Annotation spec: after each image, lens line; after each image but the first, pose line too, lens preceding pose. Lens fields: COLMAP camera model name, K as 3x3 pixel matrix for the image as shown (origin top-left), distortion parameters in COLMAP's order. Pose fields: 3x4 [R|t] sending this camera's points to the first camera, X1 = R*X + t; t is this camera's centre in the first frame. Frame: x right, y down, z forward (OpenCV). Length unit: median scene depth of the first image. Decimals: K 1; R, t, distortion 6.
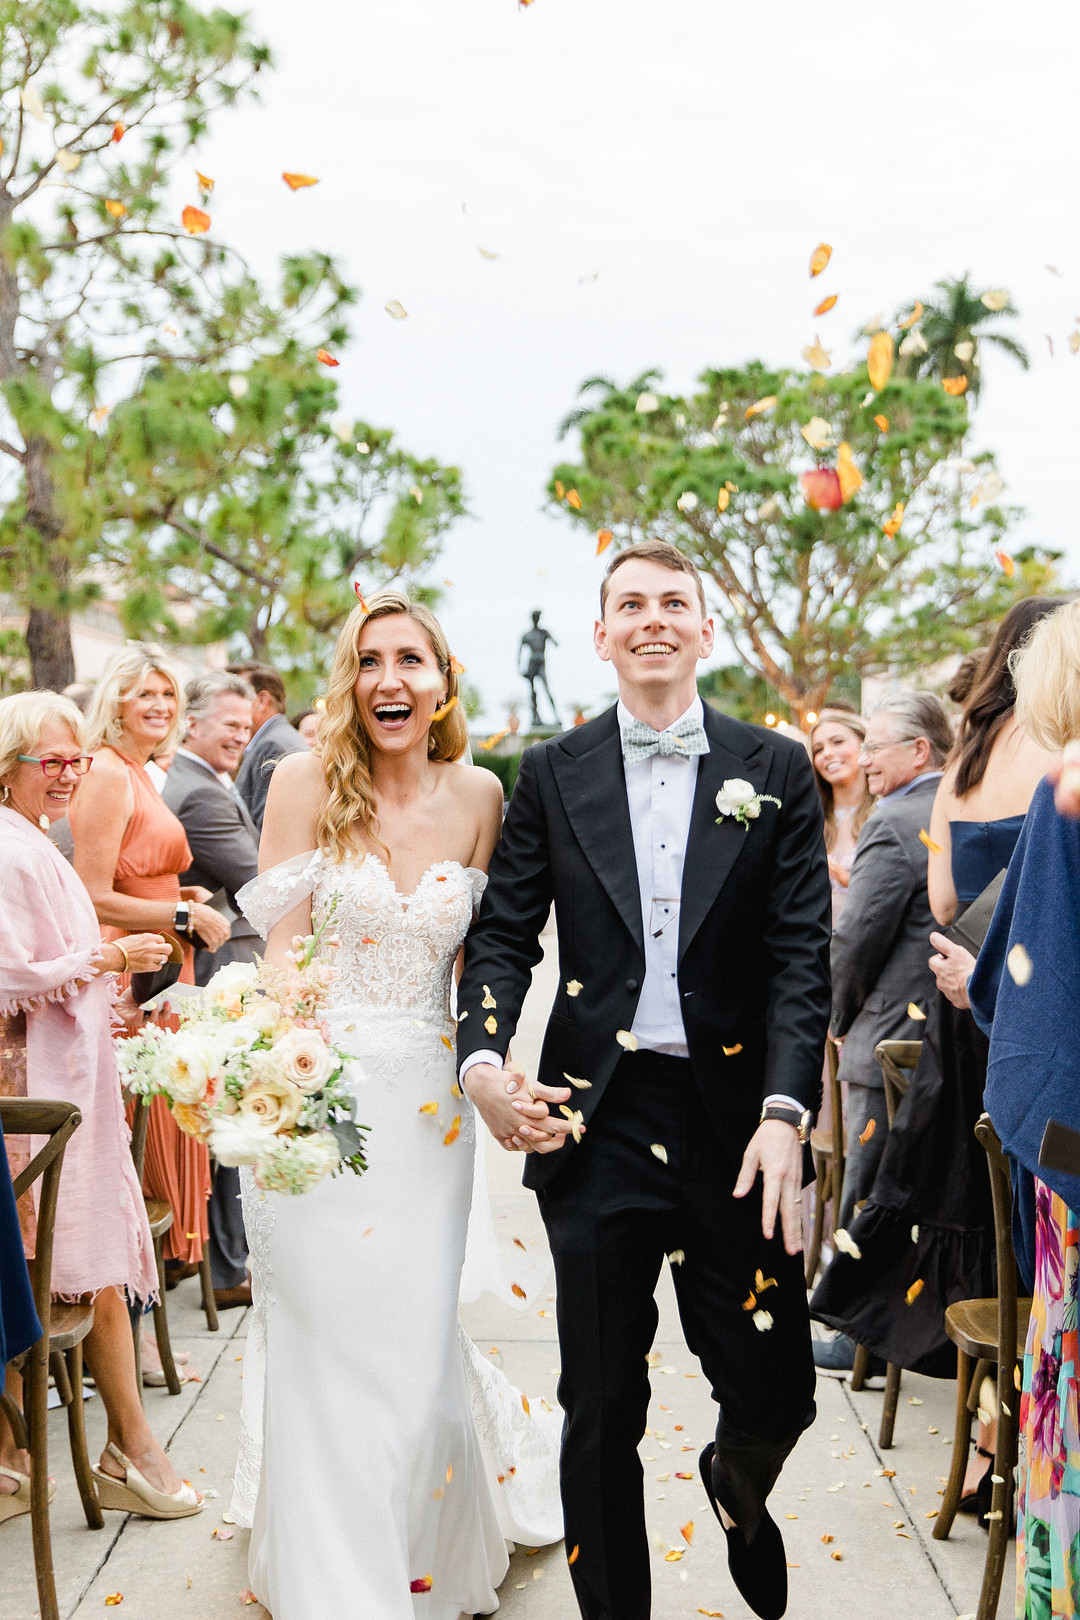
lens RADIAL K [[1814.1, 0, 537.4], [0, 1814.1, 784.4], [0, 0, 1]] dist [0.005329, 0.011582]
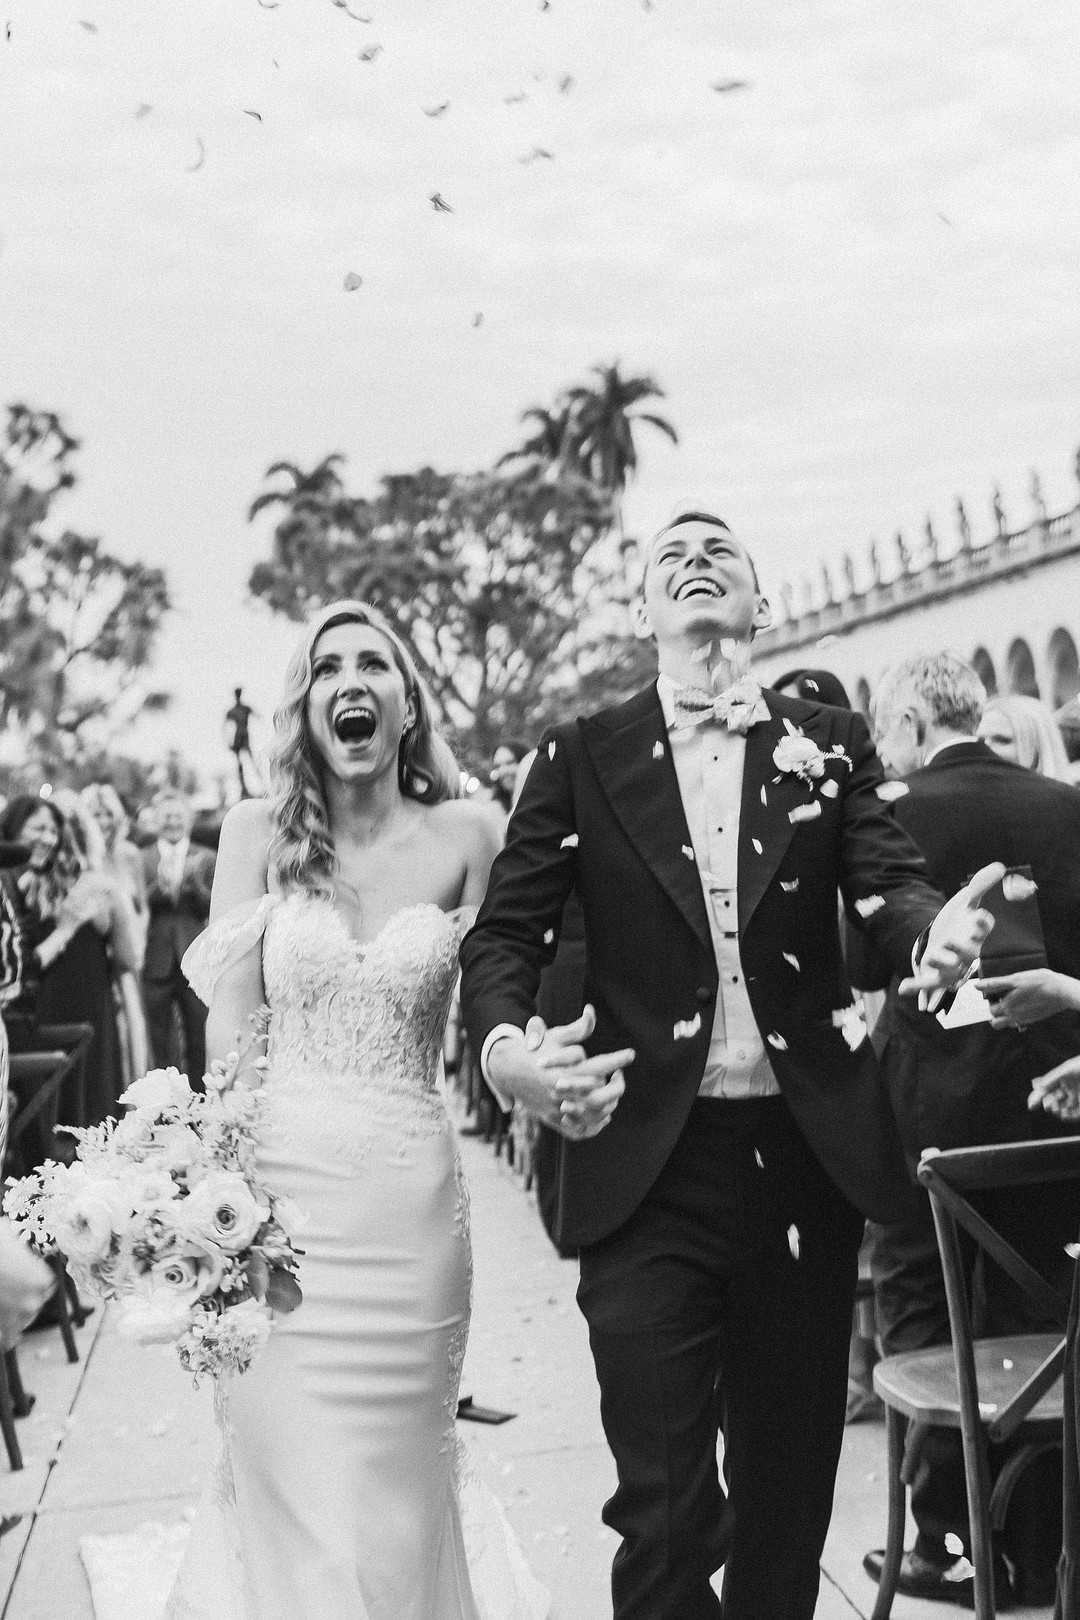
lens RADIAL K [[1814.1, 0, 537.4], [0, 1814.1, 784.4], [0, 0, 1]] dist [0.005329, 0.011582]
pose [[0.984804, -0.062037, 0.162211, -0.007566], [0.067270, 0.997370, -0.026968, 0.000091], [-0.160111, 0.037470, 0.986387, -0.113035]]
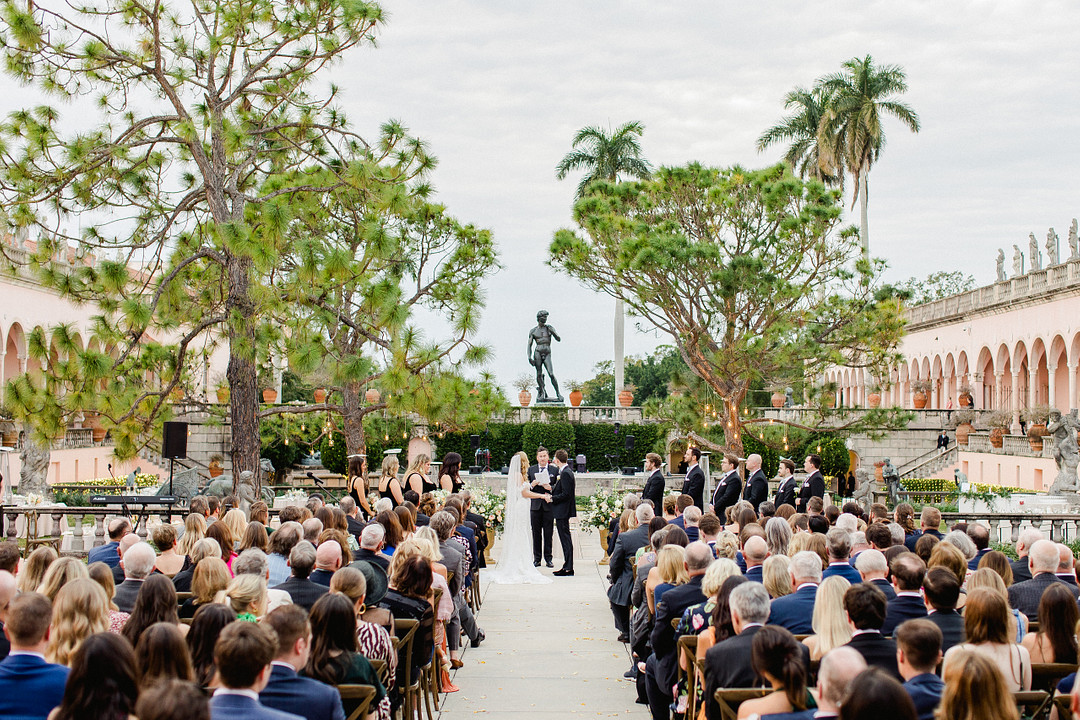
lens RADIAL K [[1558.9, 0, 540.0], [0, 1558.9, 360.0], [0, 0, 1]] dist [-0.019487, -0.050849]
pose [[0.999999, -0.000569, -0.001069, -0.002241], [0.000517, 0.998842, -0.048098, -0.015494], [0.001095, 0.048098, 0.998842, -0.224605]]
